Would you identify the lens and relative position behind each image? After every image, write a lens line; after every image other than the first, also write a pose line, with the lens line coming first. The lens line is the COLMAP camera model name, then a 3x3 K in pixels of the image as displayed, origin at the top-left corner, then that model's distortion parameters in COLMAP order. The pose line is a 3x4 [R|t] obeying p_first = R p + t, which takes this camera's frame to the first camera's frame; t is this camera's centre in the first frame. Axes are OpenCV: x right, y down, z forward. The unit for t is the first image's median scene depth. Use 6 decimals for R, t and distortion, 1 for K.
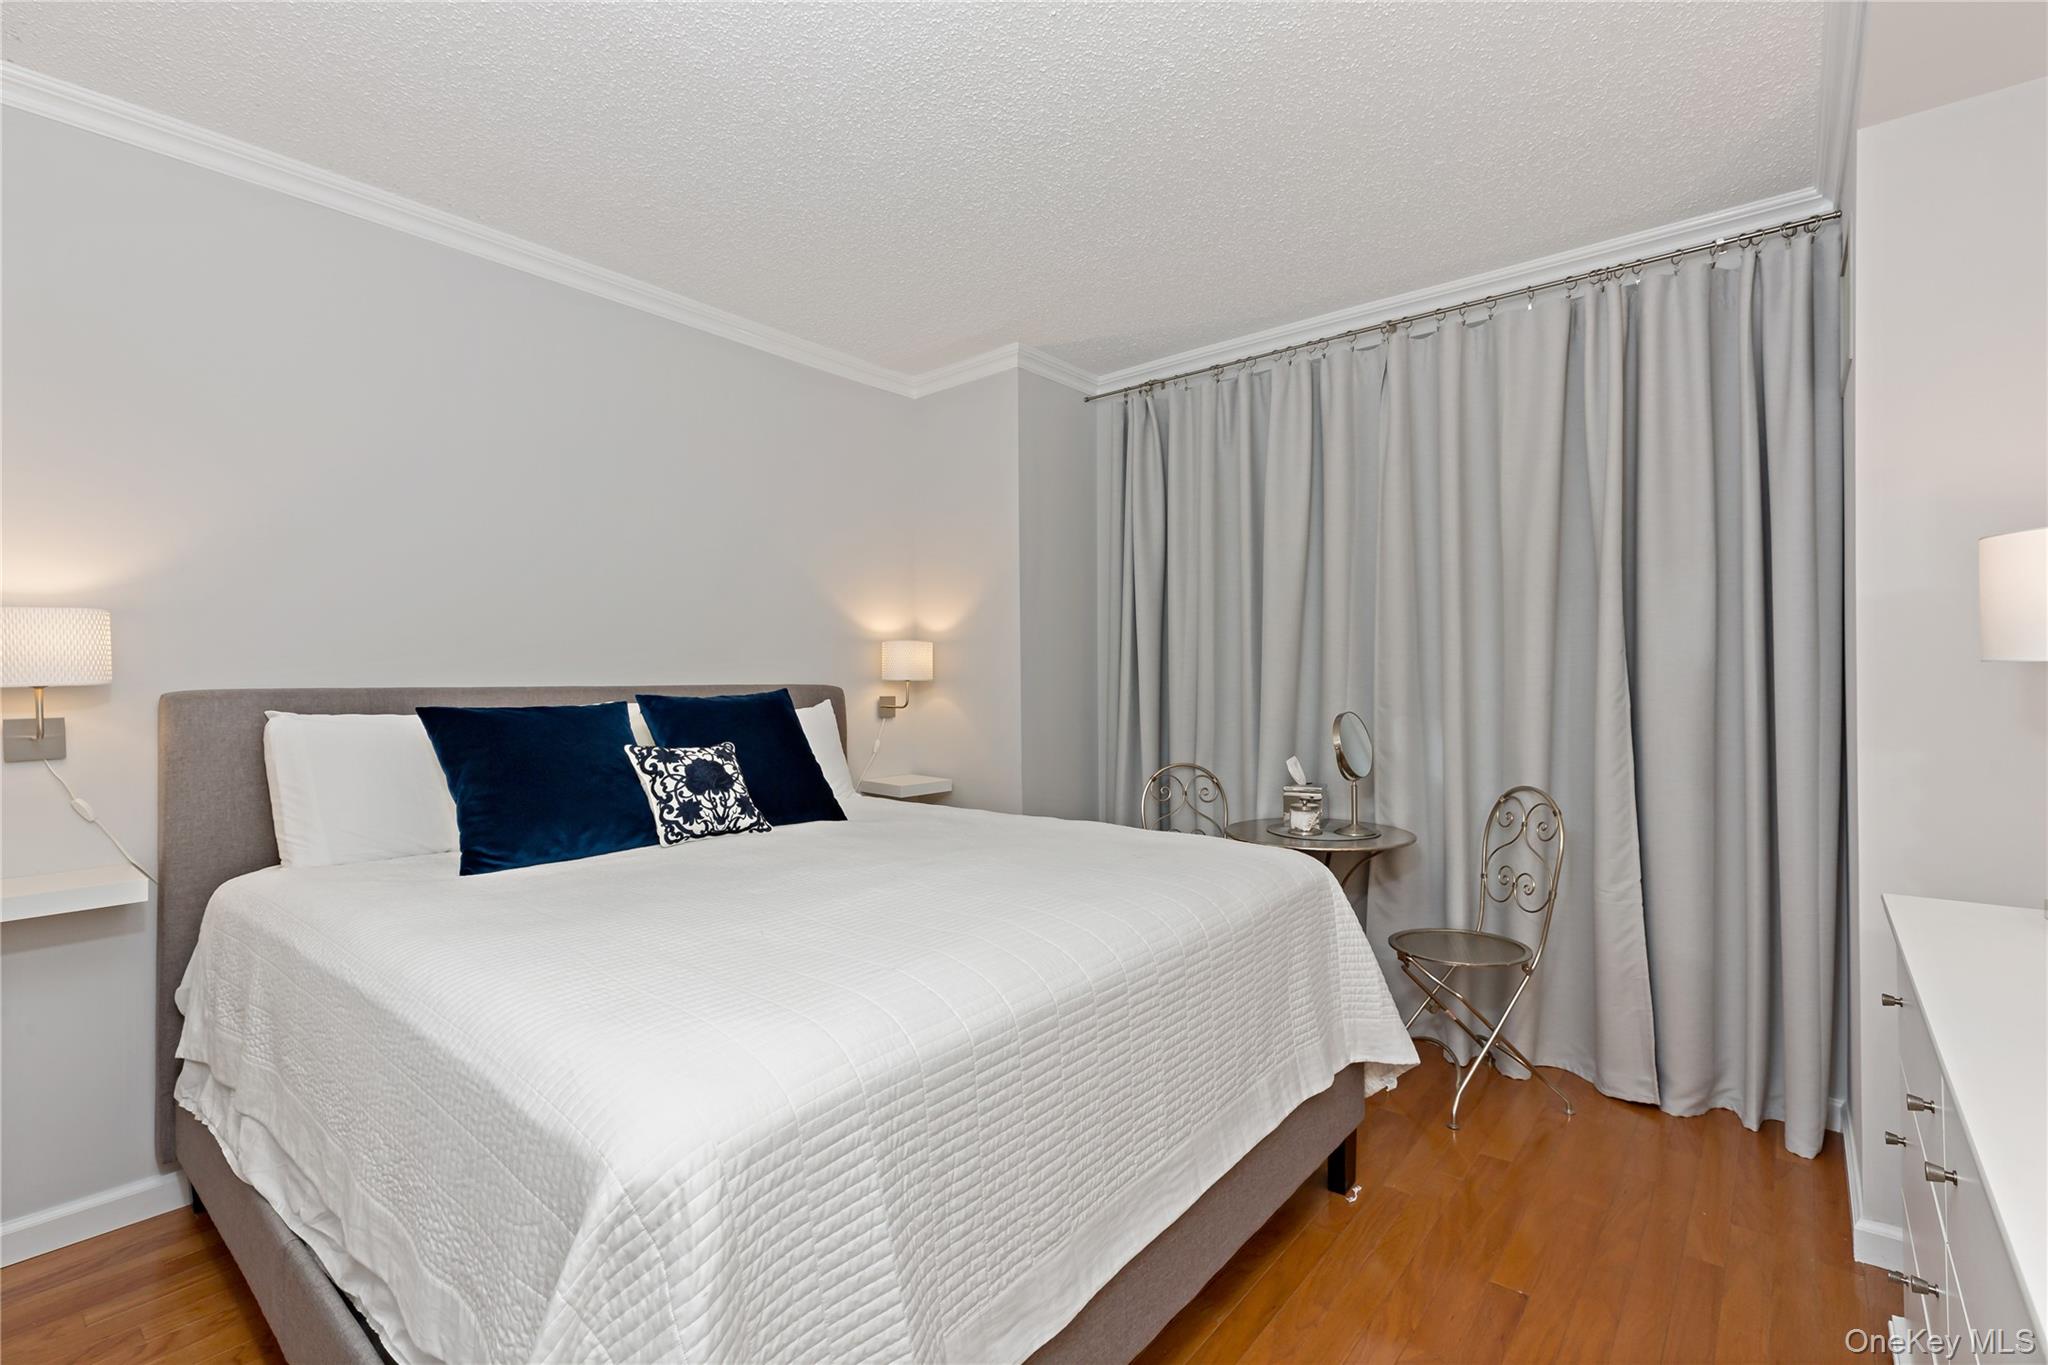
lens RADIAL K [[926.9, 0, 1009.4], [0, 926.9, 672.0], [0, 0, 1]] dist [0.001942, 0.000144]
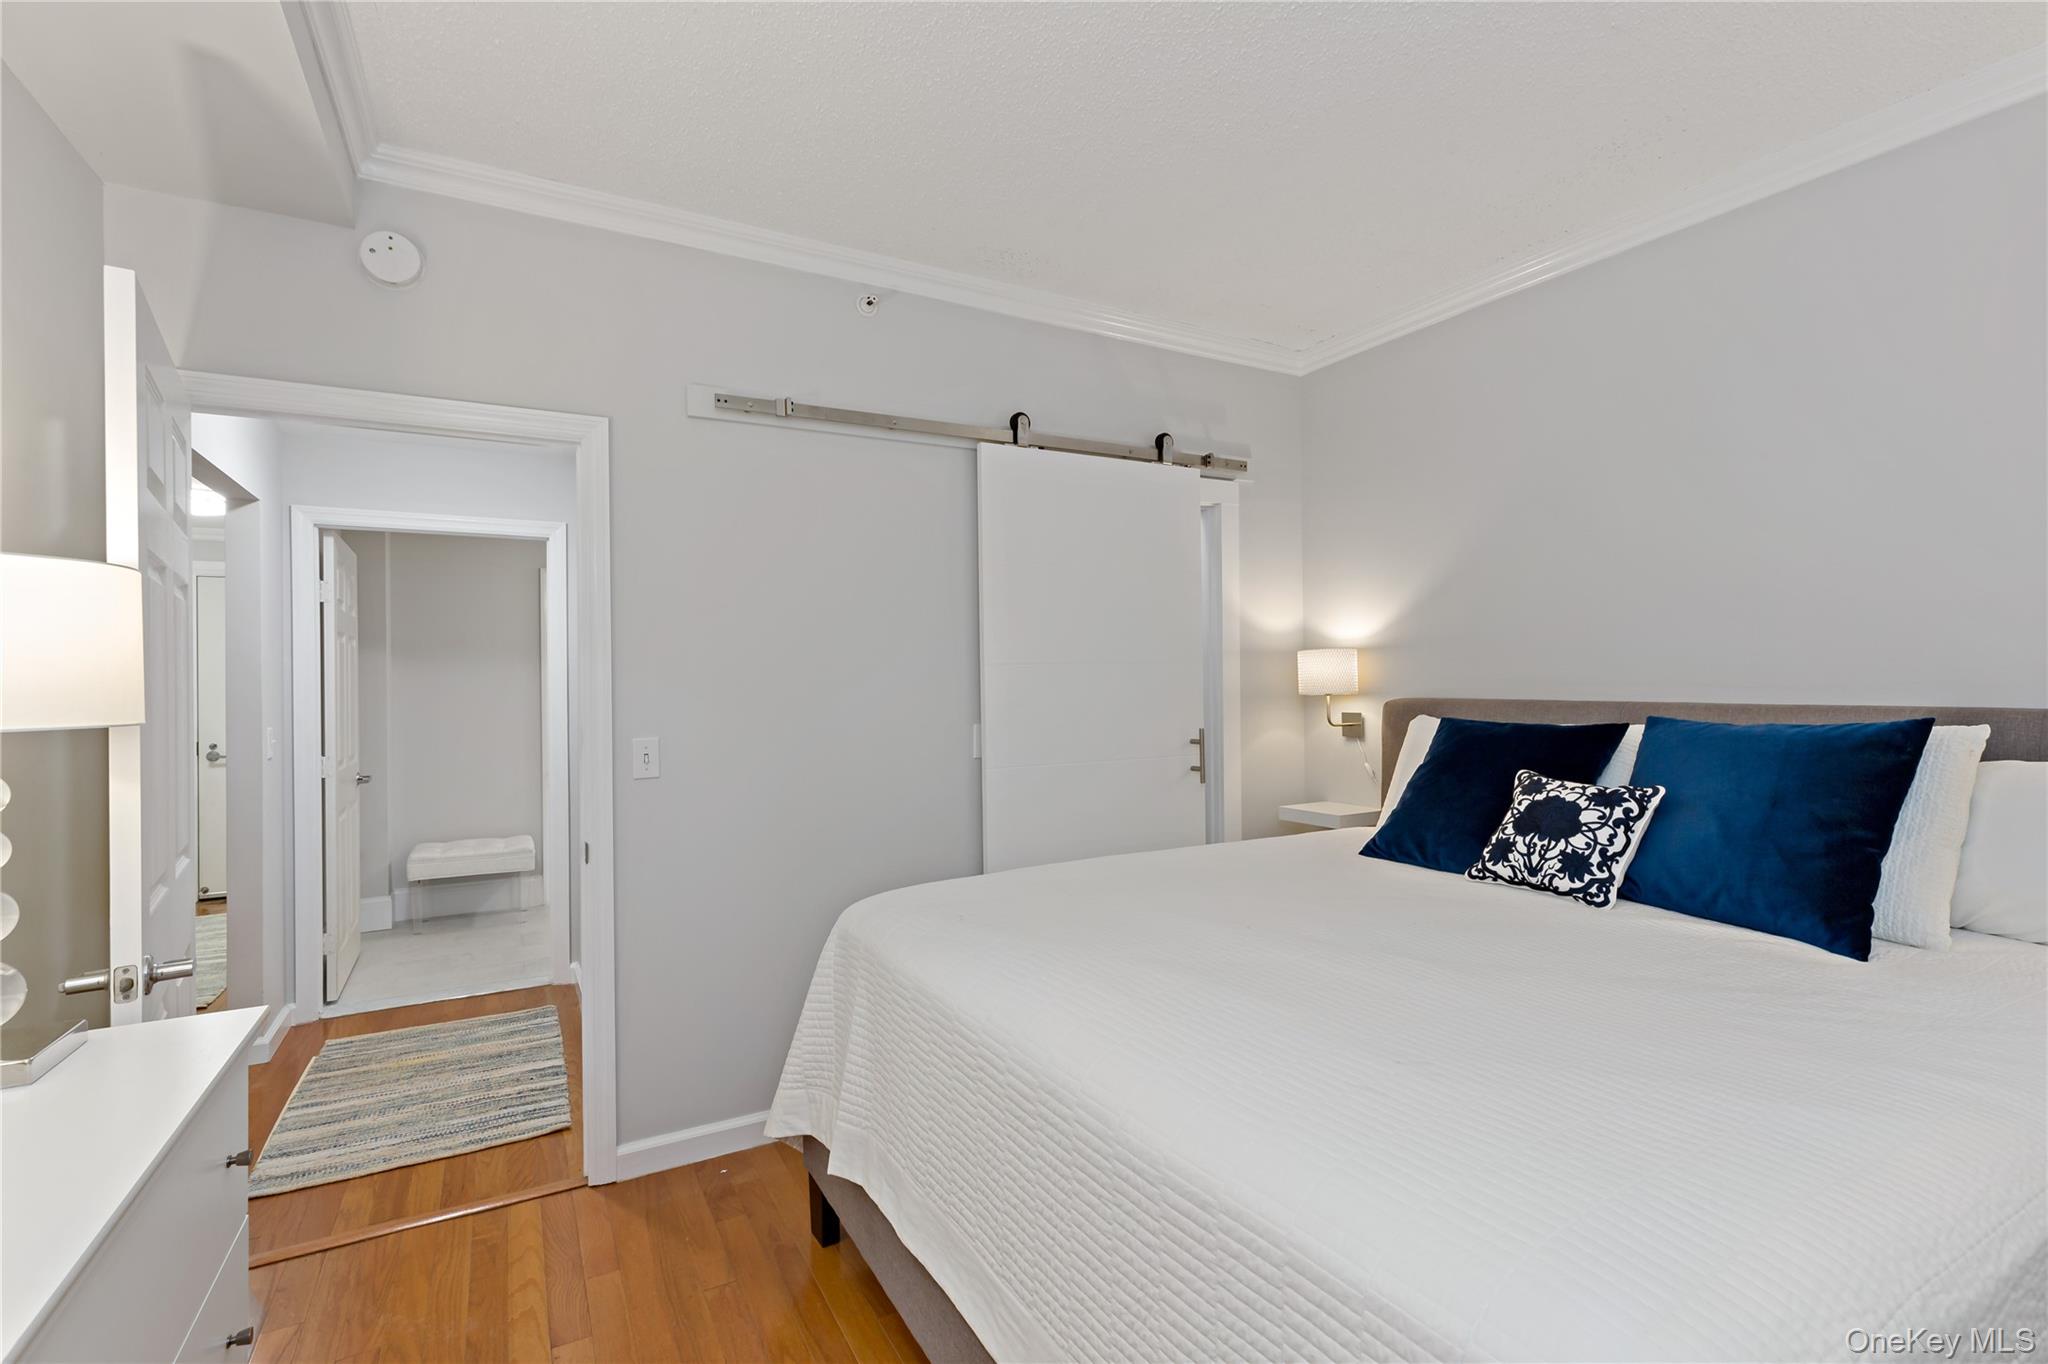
lens RADIAL K [[926.9, 0, 1009.7], [0, 926.9, 688.3], [0, 0, 1]] dist [0.001942, 0.000144]
pose [[-0.360194, 0.009064, -0.932833, 0.622469], [0.007253, 0.999950, 0.006916, -0.011406], [0.932849, -0.004275, -0.360242, 0.866176]]
